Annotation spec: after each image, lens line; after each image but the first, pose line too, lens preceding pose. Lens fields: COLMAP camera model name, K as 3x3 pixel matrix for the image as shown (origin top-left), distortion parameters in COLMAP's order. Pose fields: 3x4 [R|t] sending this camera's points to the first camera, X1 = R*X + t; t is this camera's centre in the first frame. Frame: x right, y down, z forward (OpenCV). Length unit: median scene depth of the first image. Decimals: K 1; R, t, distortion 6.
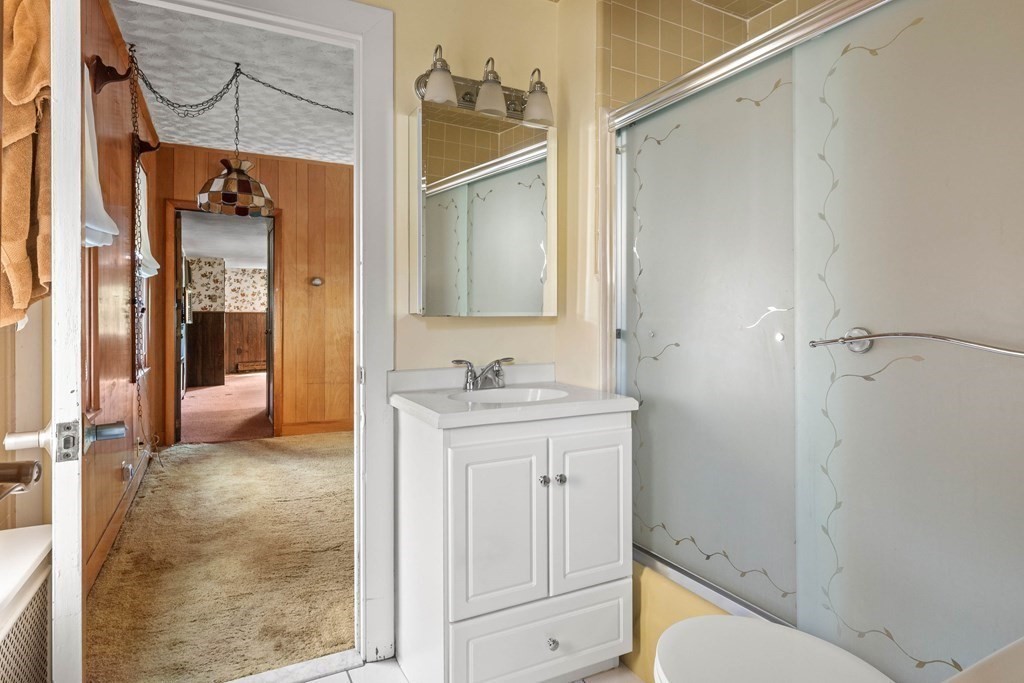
lens RADIAL K [[555.6, 0, 512.0], [0, 555.6, 317.2], [0, 0, 1]] dist [-0.000150, 0.000422]
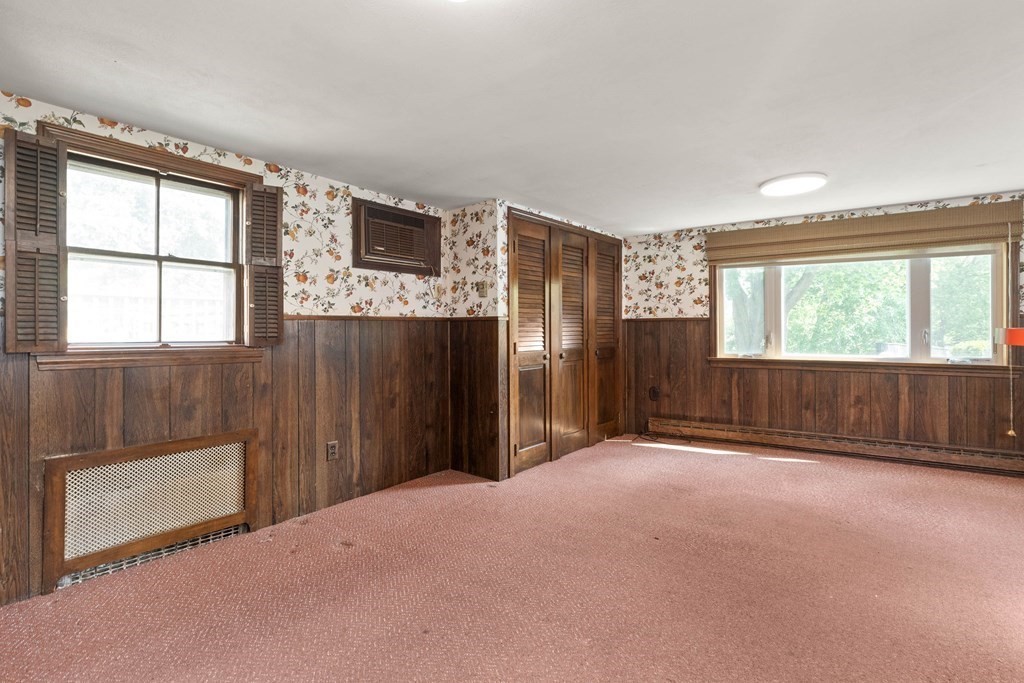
lens RADIAL K [[467.4, 0, 509.9], [0, 467.4, 324.5], [0, 0, 1]] dist [0.001620, 0.000238]
pose [[0.377002, -0.004390, -0.926202, -0.174934], [0.002093, 0.999990, -0.003888, -0.002607], [0.926210, -0.000472, 0.377007, 0.918421]]
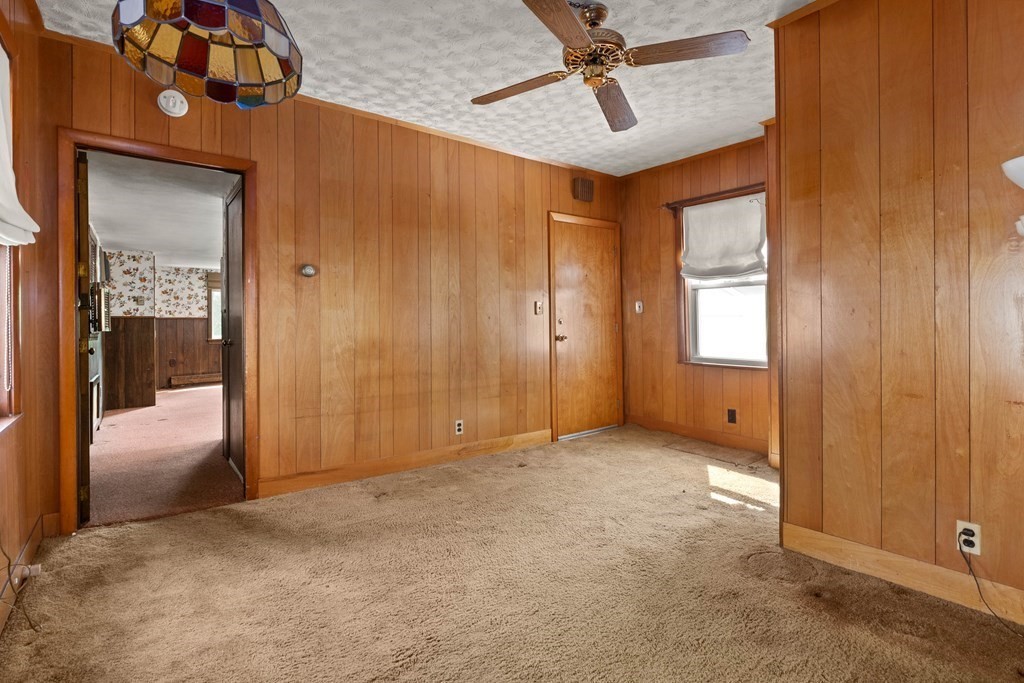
lens RADIAL K [[489.4, 0, 510.2], [0, 489.4, 325.5], [0, 0, 1]] dist [-0.002158, -0.000432]
pose [[0.987211, -0.004999, 0.159342, -0.118267], [0.004117, 0.999974, 0.005867, 0.001208], [-0.159368, -0.005136, 0.987206, 0.210149]]
